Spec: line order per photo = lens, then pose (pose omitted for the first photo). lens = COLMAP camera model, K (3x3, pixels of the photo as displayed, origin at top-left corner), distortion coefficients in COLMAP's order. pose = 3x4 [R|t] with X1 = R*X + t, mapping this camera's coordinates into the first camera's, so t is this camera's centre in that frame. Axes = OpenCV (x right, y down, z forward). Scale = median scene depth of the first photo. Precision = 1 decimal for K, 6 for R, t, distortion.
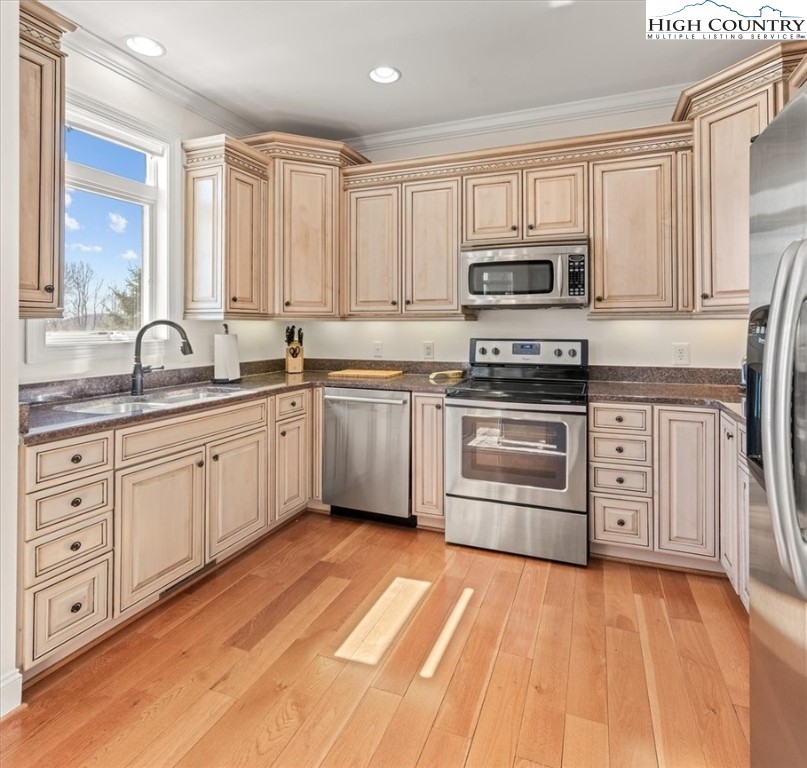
lens RADIAL K [[480.9, 0, 405.6], [0, 480.9, 318.2], [0, 0, 1]] dist [0.022391, 0.002192]
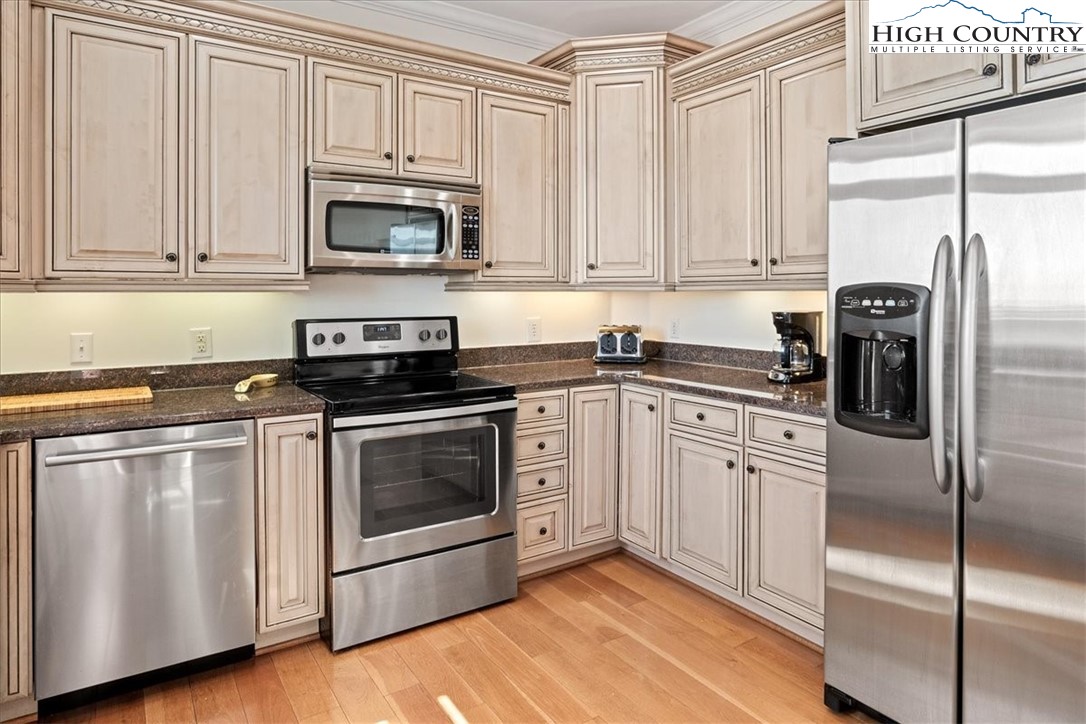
lens RADIAL K [[673.6, 0, 544.4], [0, 673.6, 290.7], [0, 0, 1]] dist [-0.001328, 0.000850]
pose [[0.578071, 0.001390, 0.815986, -0.450003], [-0.011745, 0.999909, 0.006617, -0.005319], [-0.815902, -0.013409, 0.578034, 0.282592]]
